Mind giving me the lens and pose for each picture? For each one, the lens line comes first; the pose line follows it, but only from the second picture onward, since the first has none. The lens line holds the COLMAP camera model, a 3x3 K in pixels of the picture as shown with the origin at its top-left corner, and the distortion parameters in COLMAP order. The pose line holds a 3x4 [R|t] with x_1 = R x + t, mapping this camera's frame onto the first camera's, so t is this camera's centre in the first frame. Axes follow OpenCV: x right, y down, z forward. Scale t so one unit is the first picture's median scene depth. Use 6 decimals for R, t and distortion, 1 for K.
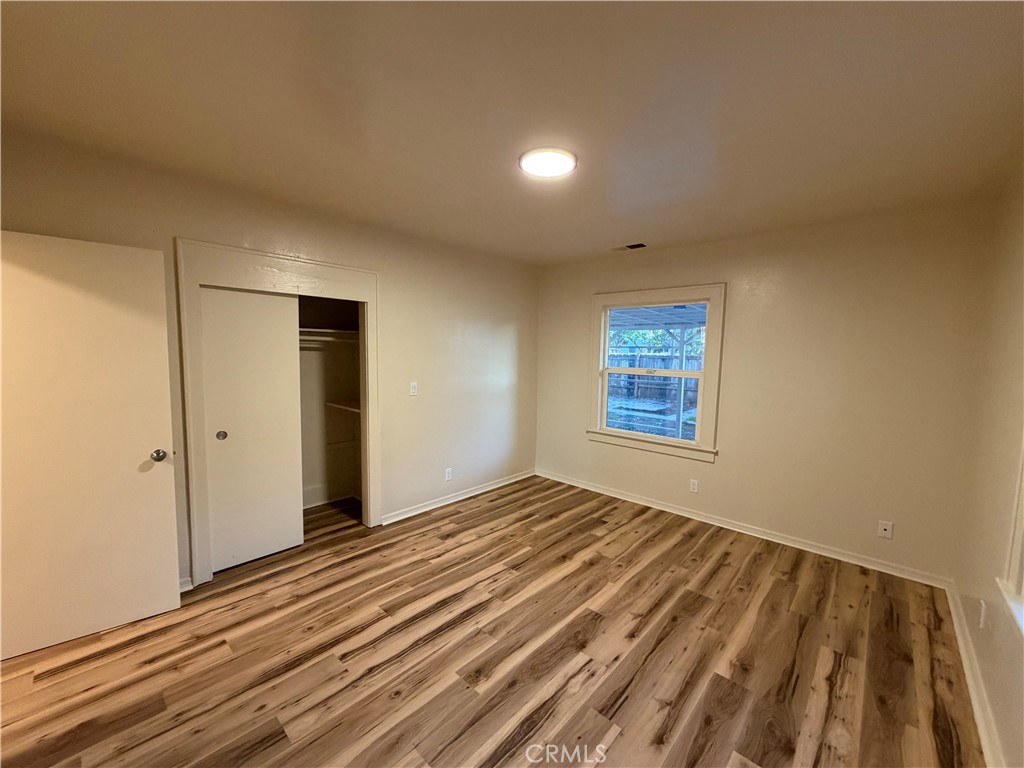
lens RADIAL K [[407.3, 0, 510.1], [0, 407.3, 387.1], [0, 0, 1]] dist [-0.000752, -0.000056]
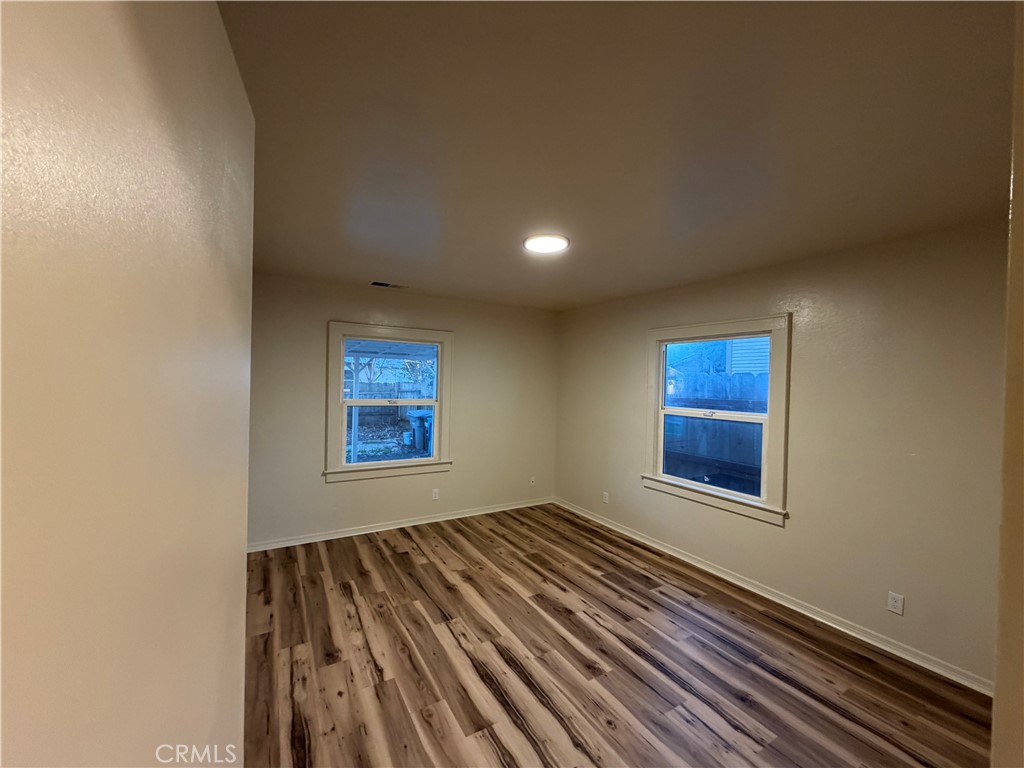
lens RADIAL K [[407.3, 0, 510.1], [0, 407.3, 387.1], [0, 0, 1]] dist [-0.000752, -0.000056]
pose [[0.282831, -0.023322, 0.958886, -0.853938], [0.067096, 0.997736, 0.004476, -0.087508], [-0.956820, 0.063071, 0.283756, 0.569273]]
